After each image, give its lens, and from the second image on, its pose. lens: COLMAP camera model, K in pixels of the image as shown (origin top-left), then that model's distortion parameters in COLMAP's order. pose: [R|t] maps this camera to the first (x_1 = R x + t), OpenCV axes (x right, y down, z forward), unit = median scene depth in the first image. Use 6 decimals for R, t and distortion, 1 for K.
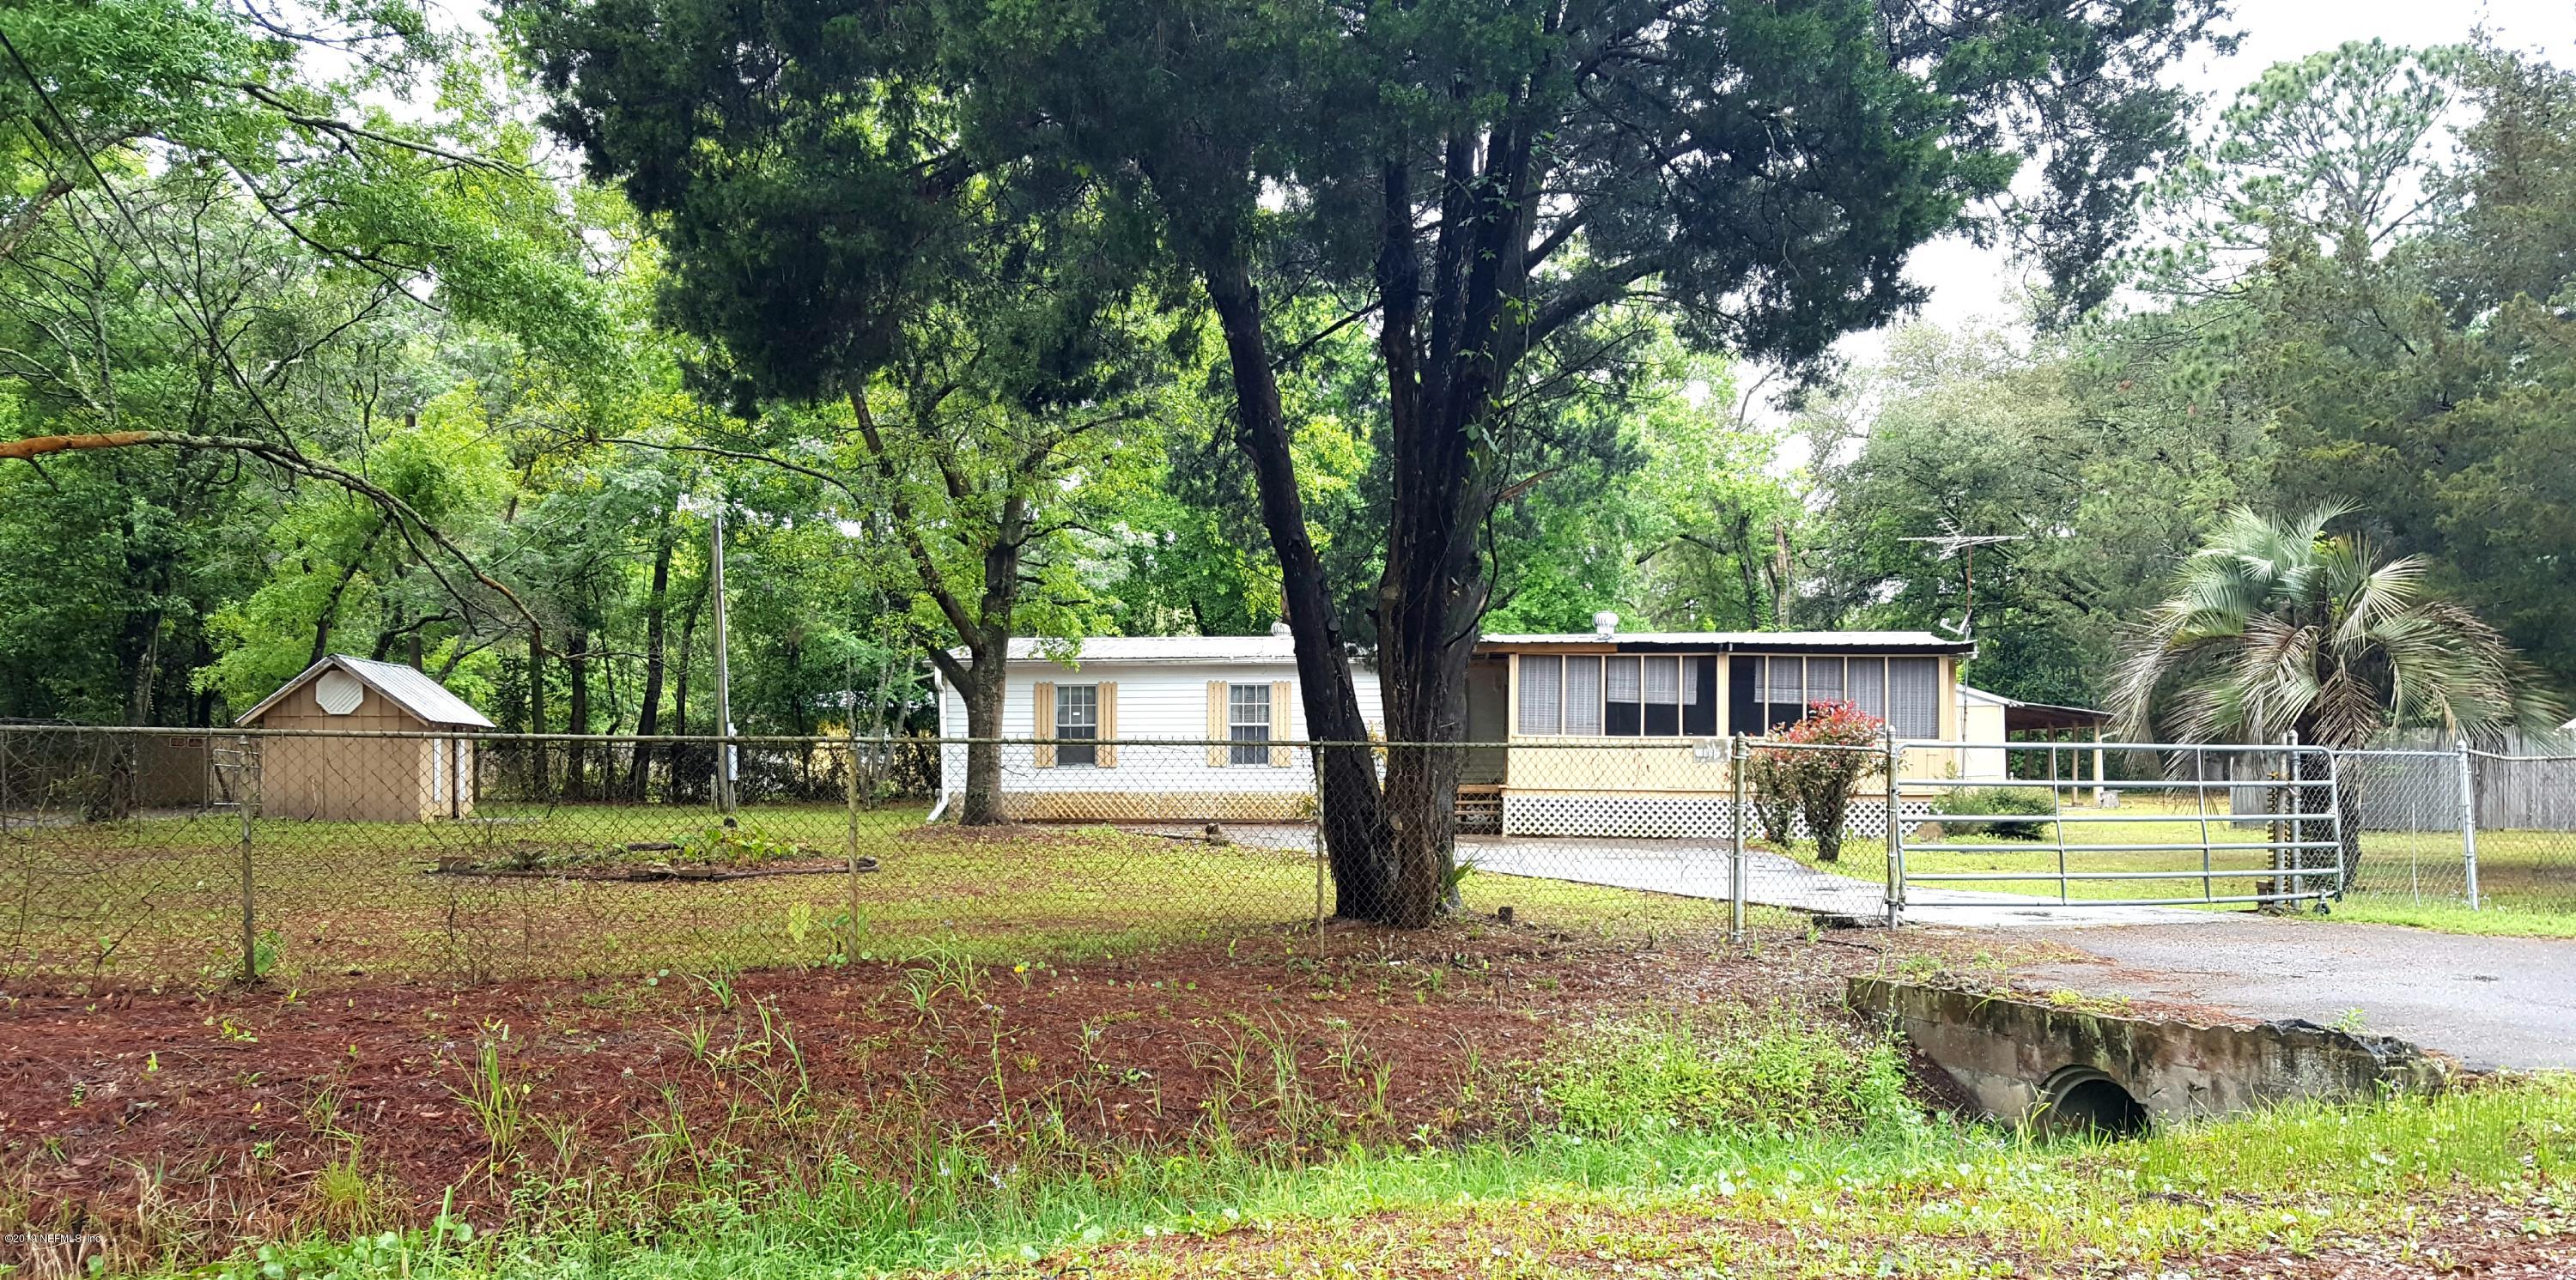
lens RADIAL K [[2003.6, 0, 1288.0], [0, 2003.6, 640.0], [0, 0, 1]] dist [0.001463, 0.000048]
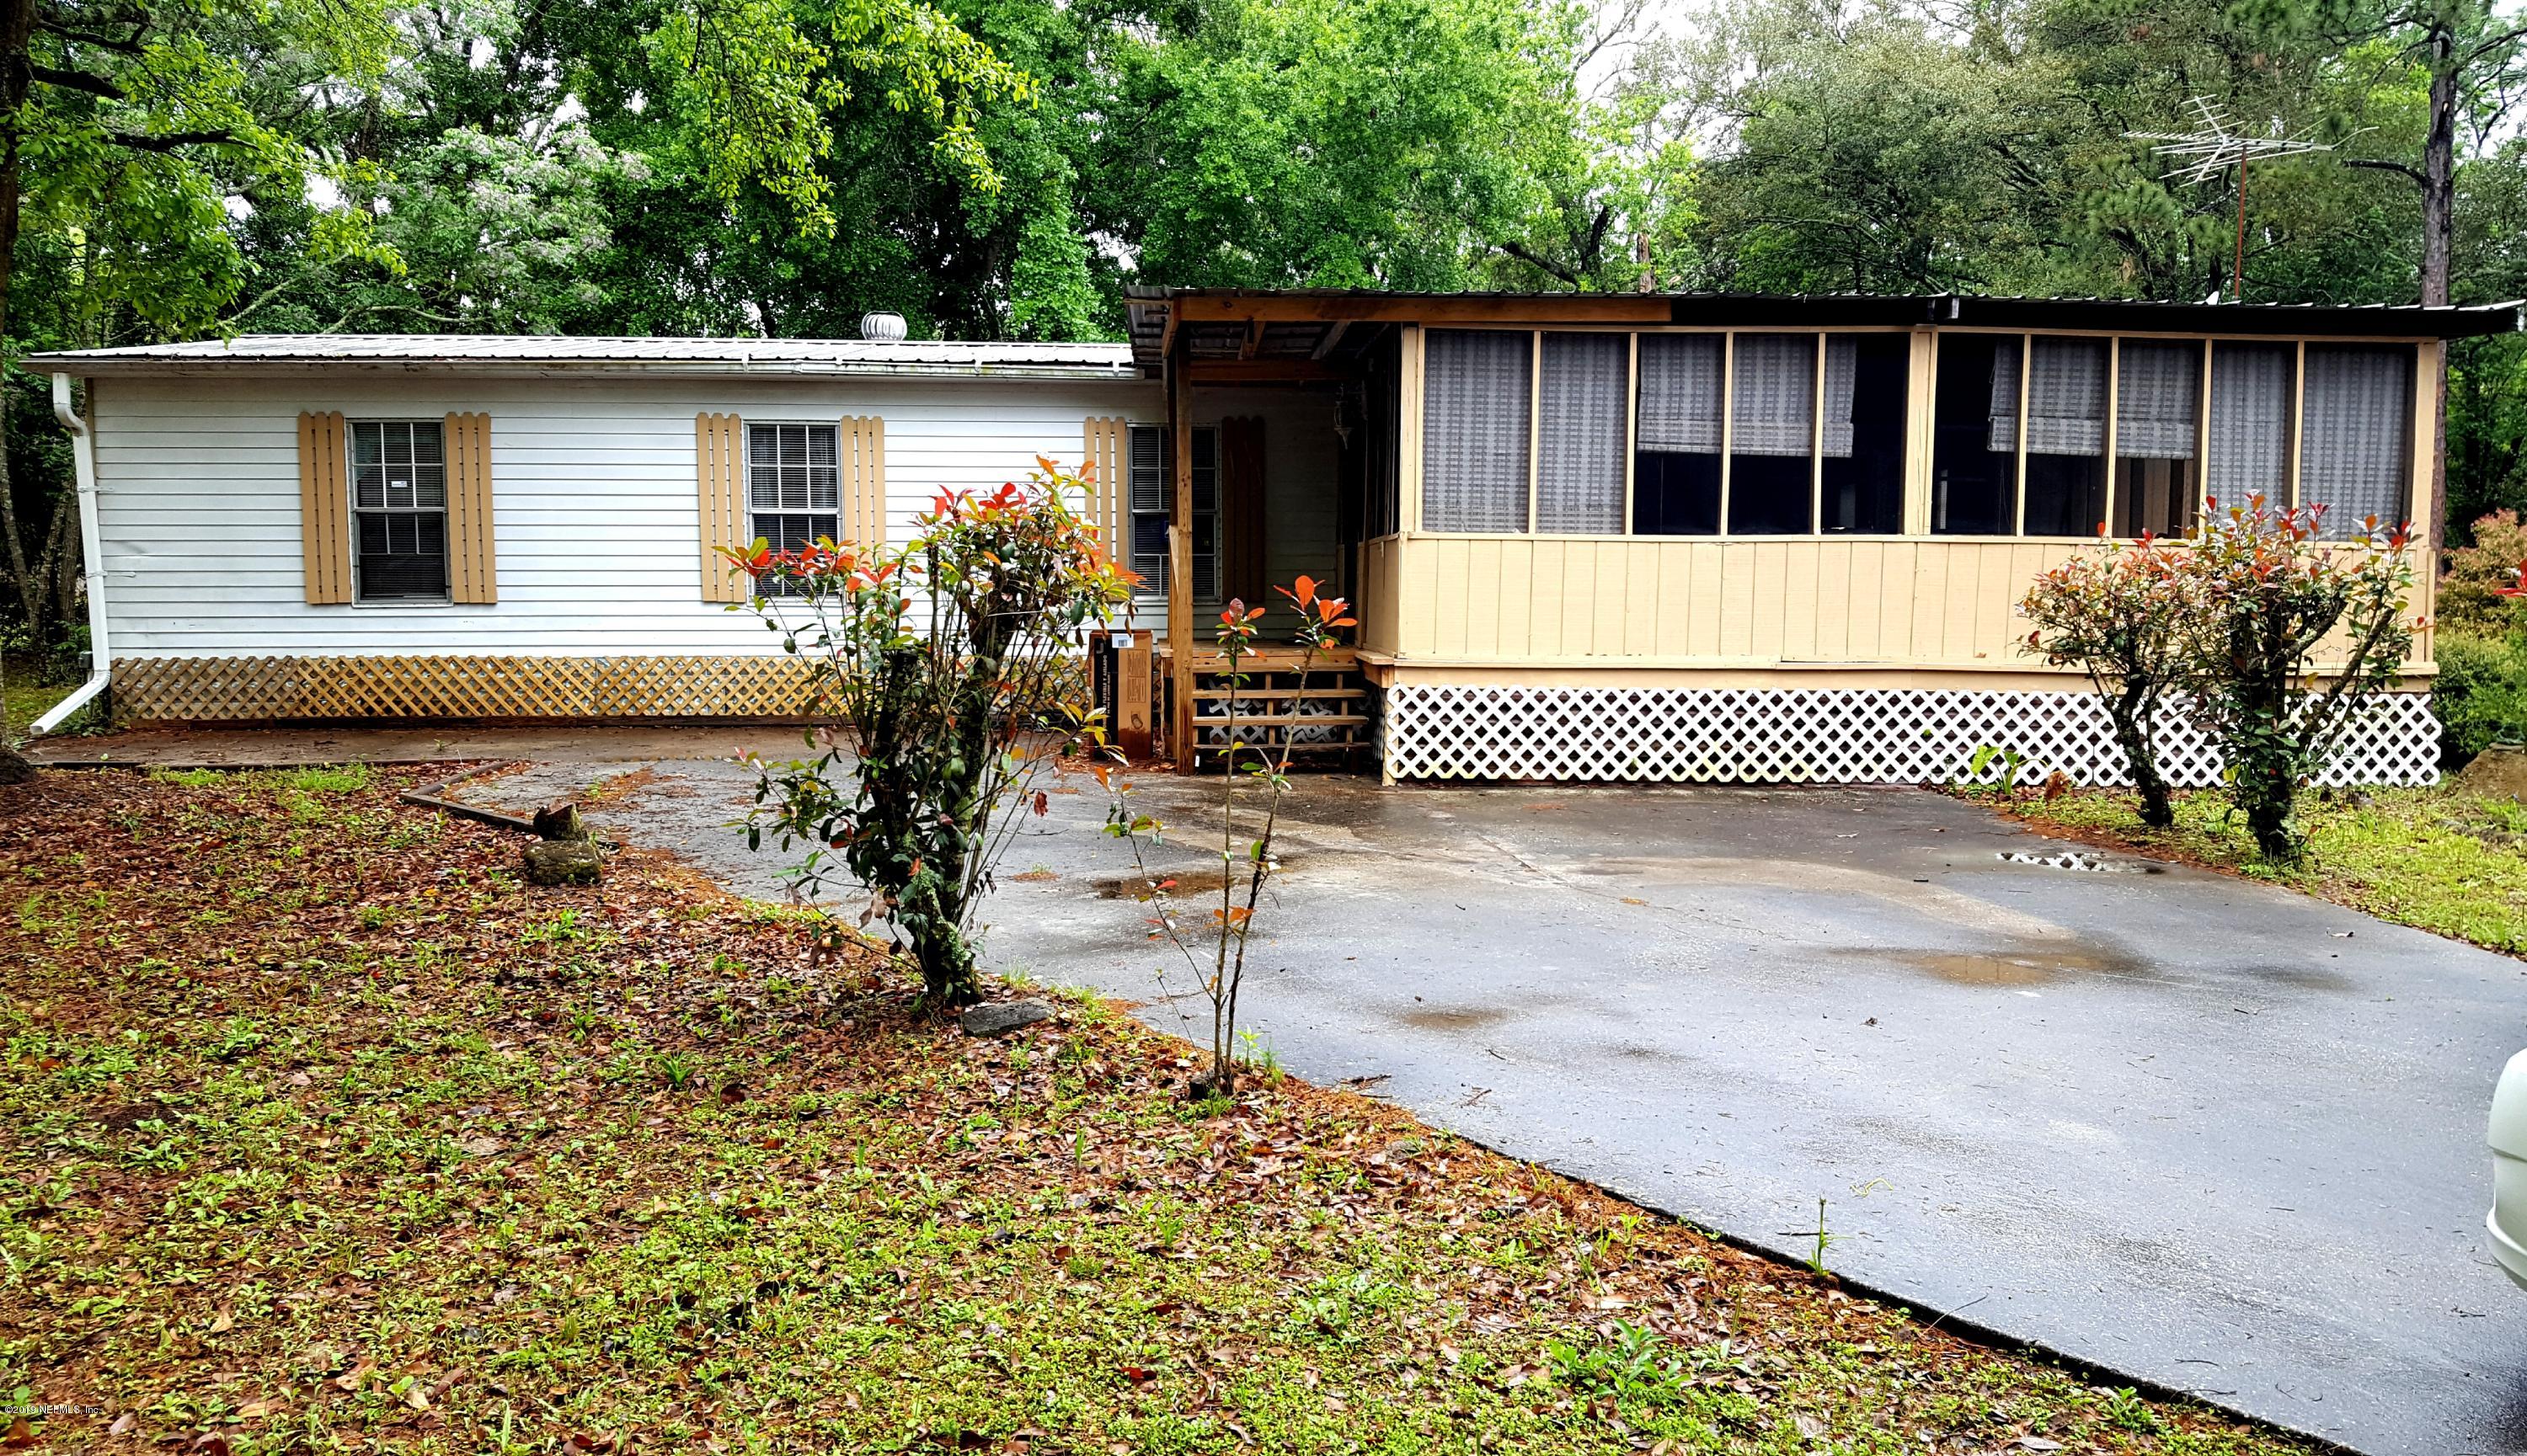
lens RADIAL K [[2309.9, 0, 1263.5], [0, 2309.9, 728.0], [0, 0, 1]] dist [0.009063, 0.002558]
pose [[0.991500, -0.009358, 0.129768, 0.022577], [-0.007524, 0.991616, 0.128997, 0.026824], [-0.129887, -0.128877, 0.983118, 0.543972]]
